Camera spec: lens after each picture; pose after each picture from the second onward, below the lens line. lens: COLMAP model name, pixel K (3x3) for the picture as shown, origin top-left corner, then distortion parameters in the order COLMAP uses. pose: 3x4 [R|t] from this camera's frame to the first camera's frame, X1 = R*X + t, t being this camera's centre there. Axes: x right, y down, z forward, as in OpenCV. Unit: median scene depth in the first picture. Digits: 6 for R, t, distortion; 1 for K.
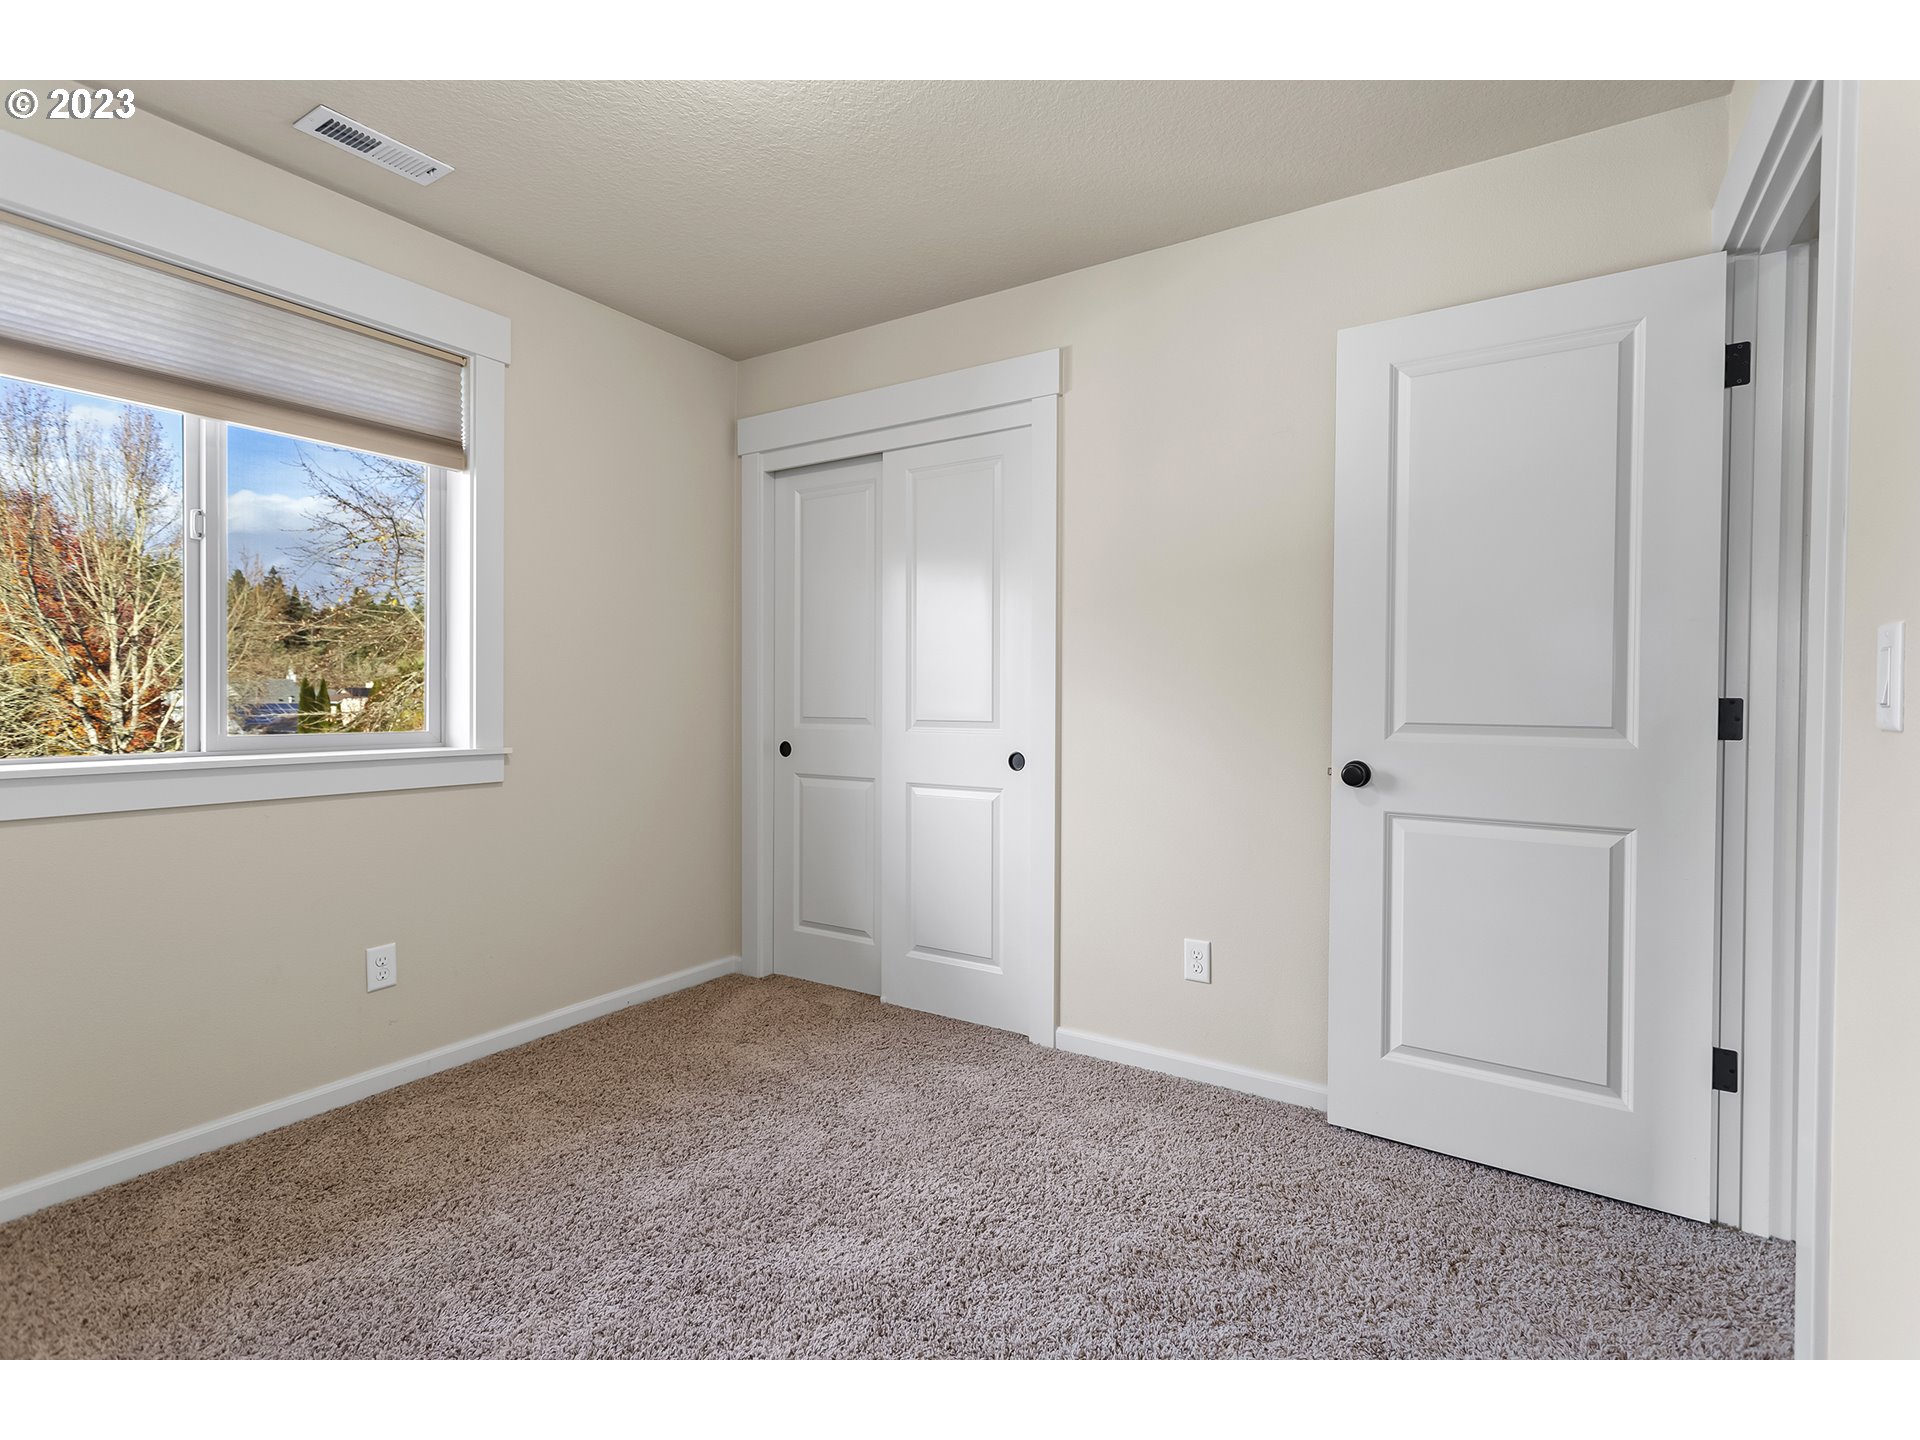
lens RADIAL K [[904.8, 0, 972.3], [0, 904.8, 696.8], [0, 0, 1]] dist [0.005236, 0.001746]
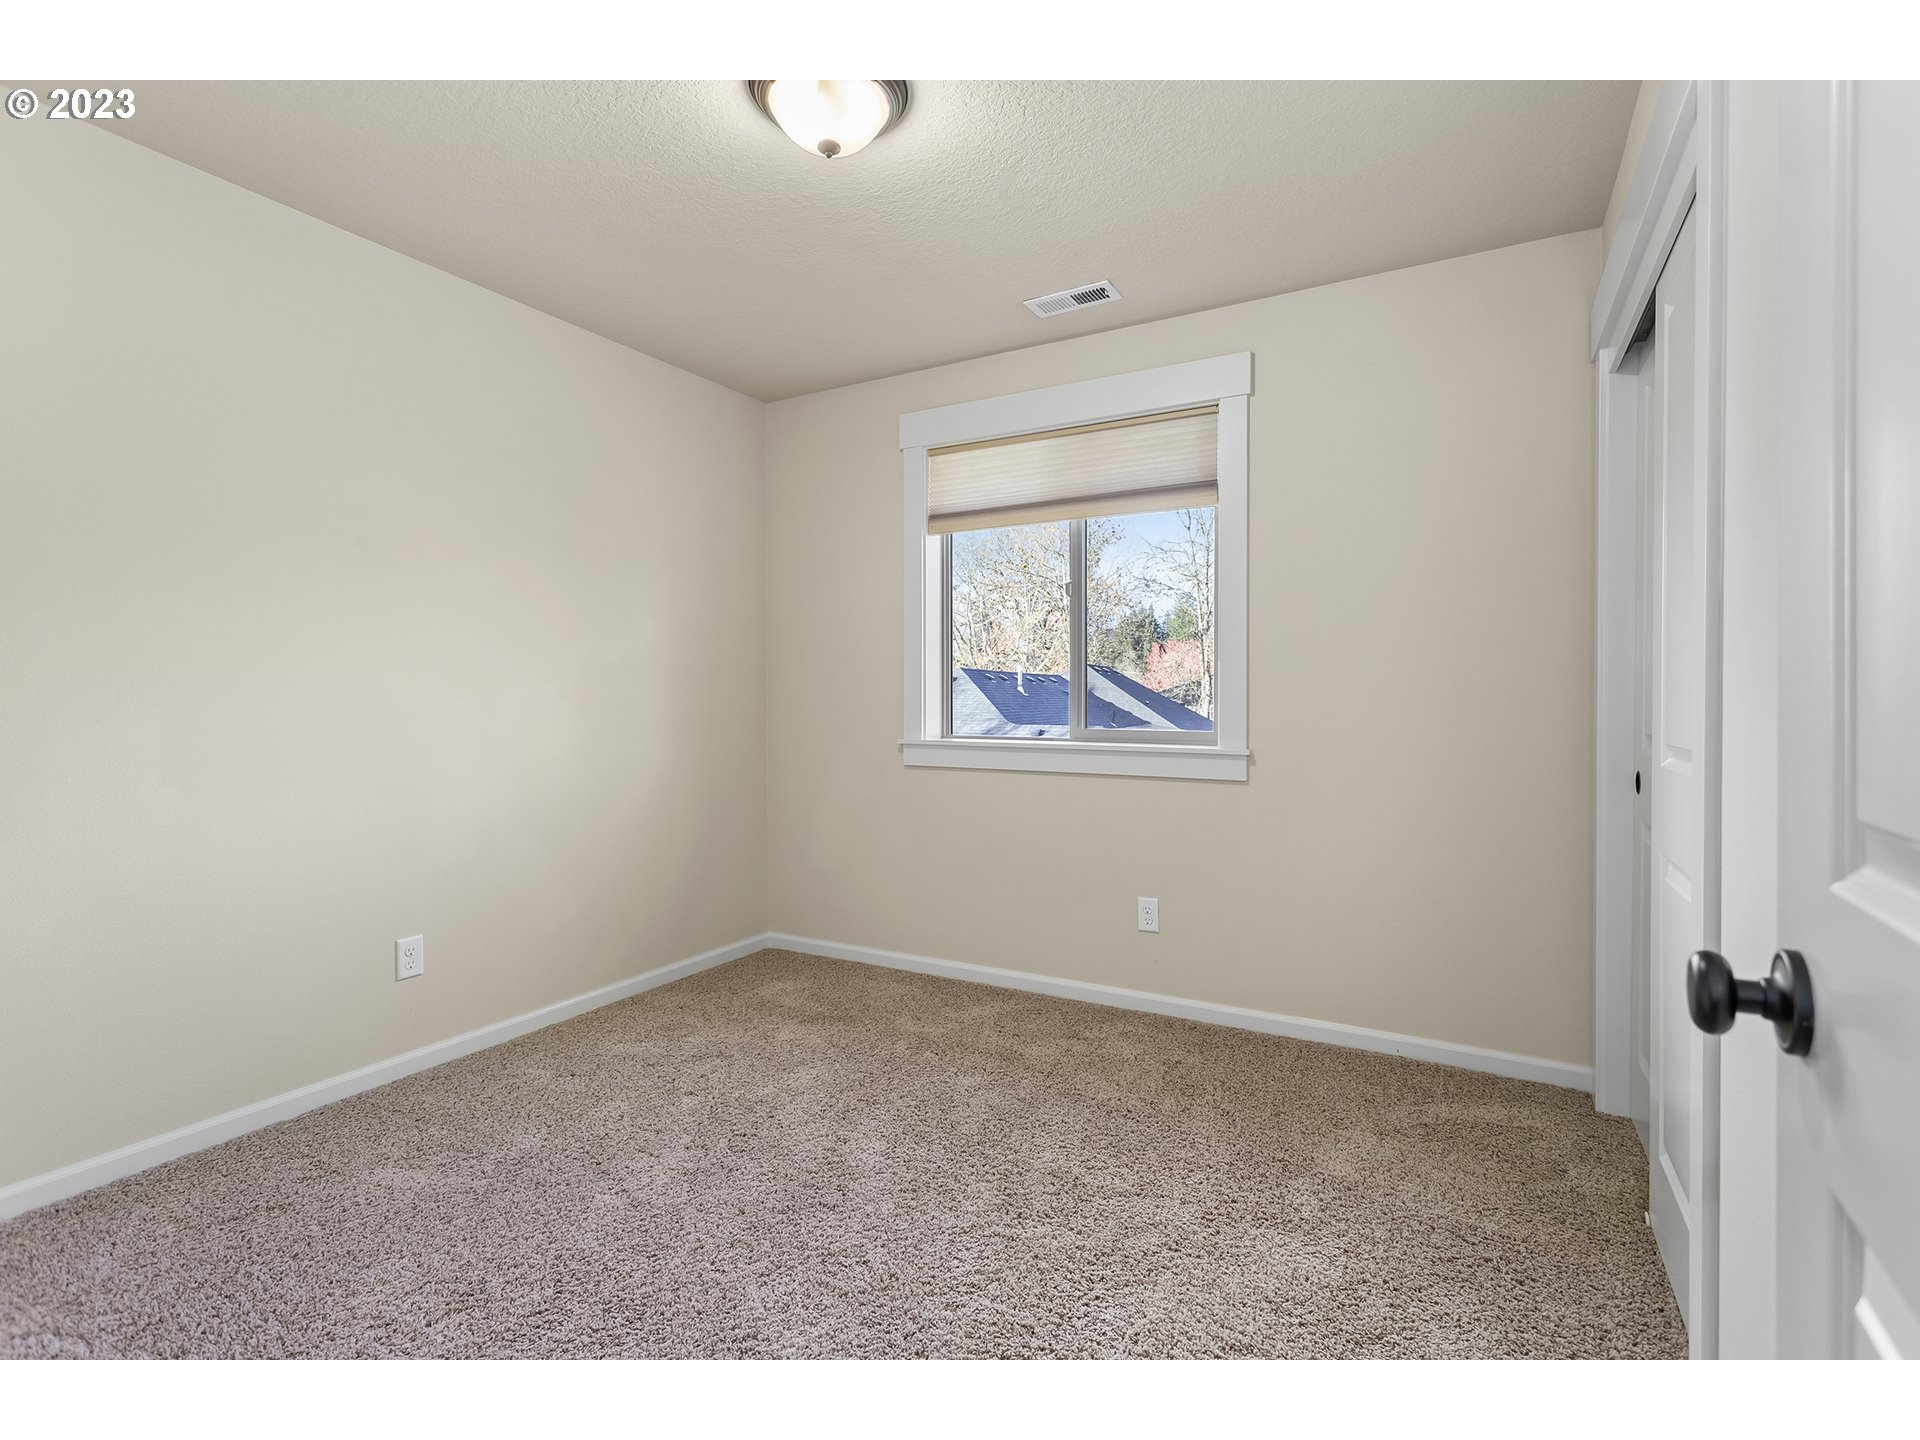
lens RADIAL K [[904.8, 0, 972.3], [0, 904.8, 696.8], [0, 0, 1]] dist [0.005236, 0.001746]
pose [[0.054334, -0.006536, -0.998501, 0.539939], [0.000529, 0.999979, -0.006517, 0.000262], [0.998523, -0.000174, 0.054337, 0.610788]]
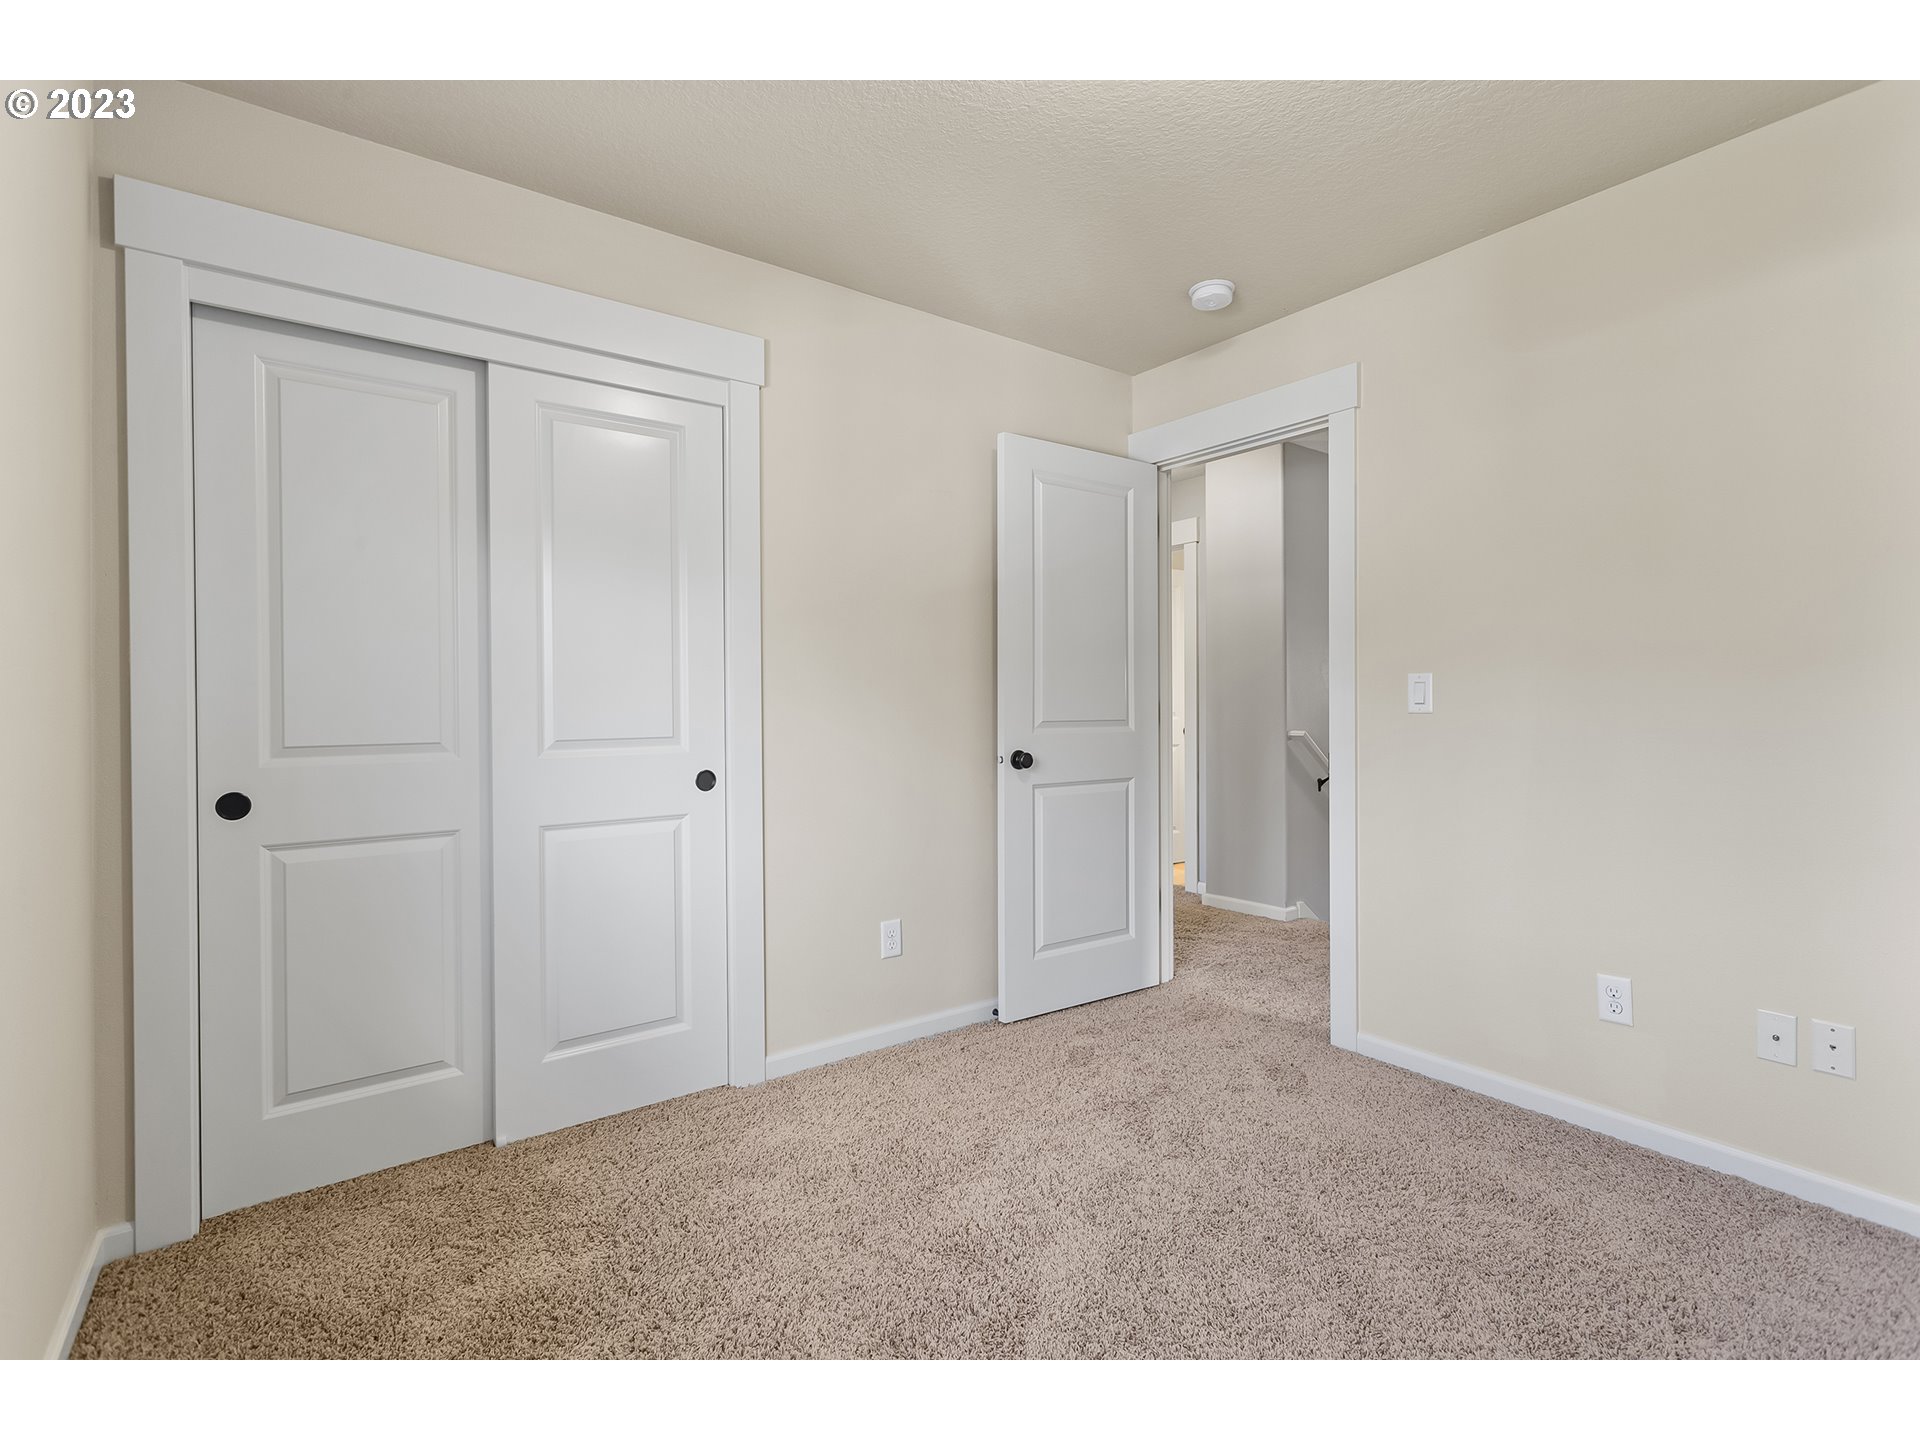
lens RADIAL K [[904.8, 0, 972.3], [0, 904.8, 696.8], [0, 0, 1]] dist [0.005236, 0.001746]
pose [[0.363137, -0.000214, 0.931736, -0.715543], [0.009801, 0.999946, -0.003590, -0.004902], [-0.931684, 0.010436, 0.363119, 0.460418]]
